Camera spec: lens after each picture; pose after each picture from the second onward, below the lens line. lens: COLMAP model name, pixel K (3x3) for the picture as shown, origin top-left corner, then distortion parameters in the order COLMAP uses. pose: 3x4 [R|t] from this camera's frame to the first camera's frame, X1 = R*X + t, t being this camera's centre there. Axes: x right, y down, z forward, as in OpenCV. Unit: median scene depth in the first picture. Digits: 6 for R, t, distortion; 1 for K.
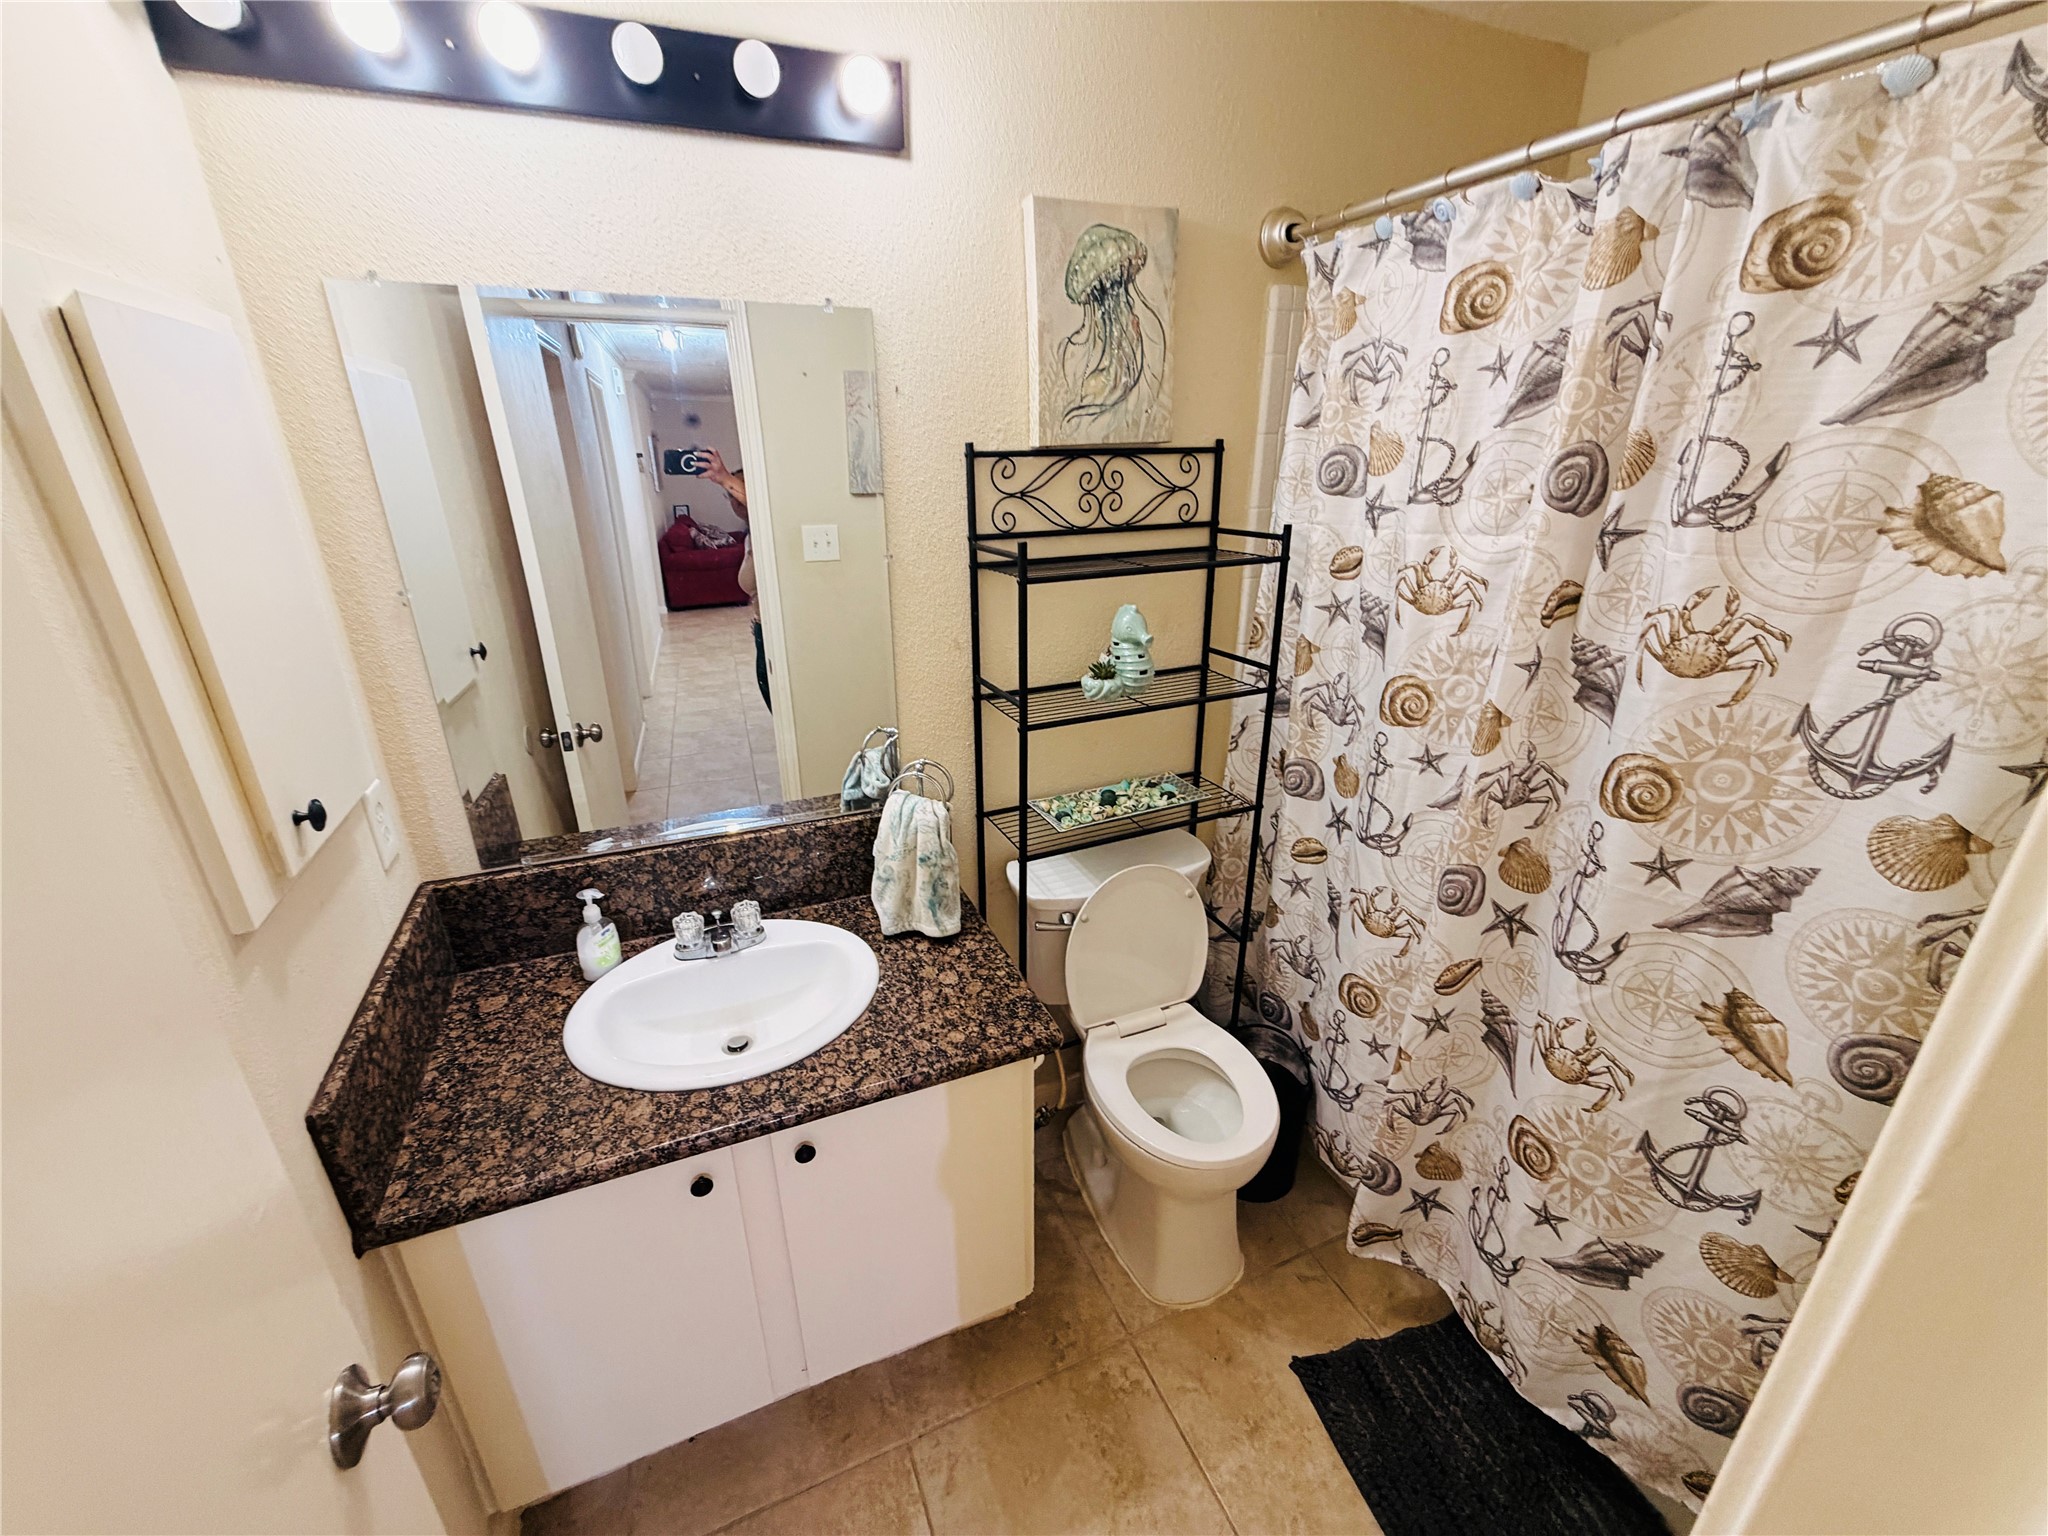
lens RADIAL K [[816.7, 0, 1020.7], [0, 816.7, 765.9], [0, 0, 1]] dist [-0.000536, -0.000904]
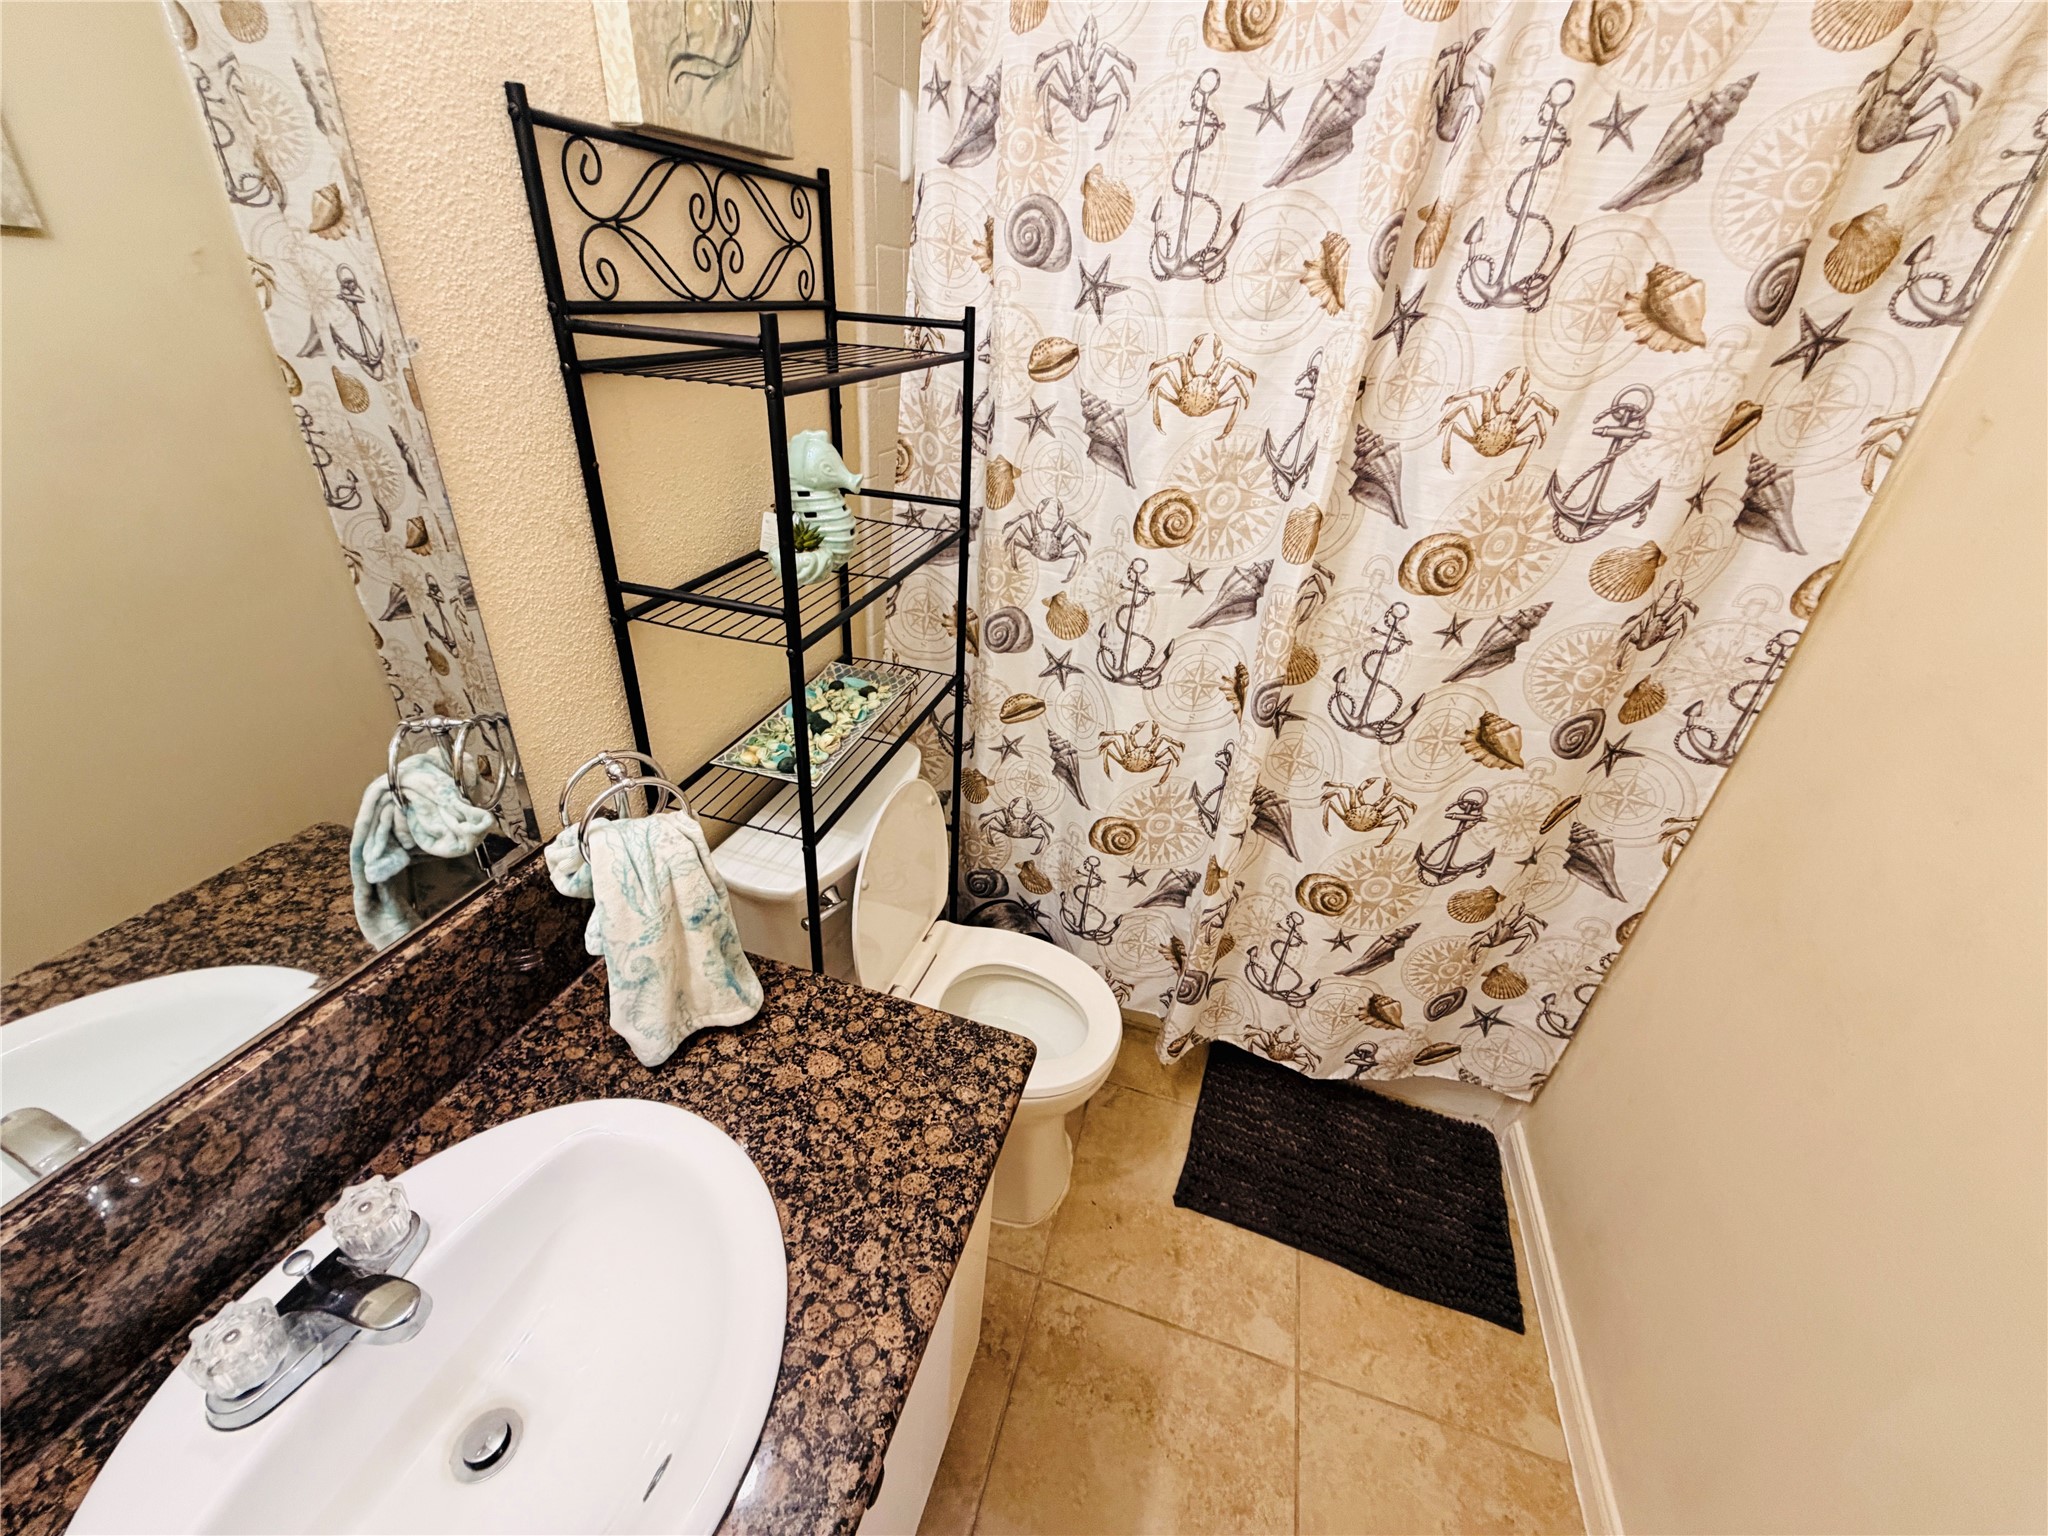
lens RADIAL K [[816.7, 0, 1018.0], [0, 816.7, 768.7], [0, 0, 1]] dist [-0.000536, -0.000904]
pose [[0.647900, -0.341433, 0.680918, -0.388028], [0.204443, 0.939062, 0.276344, -0.112850], [-0.733777, -0.039835, 0.678222, 0.533528]]
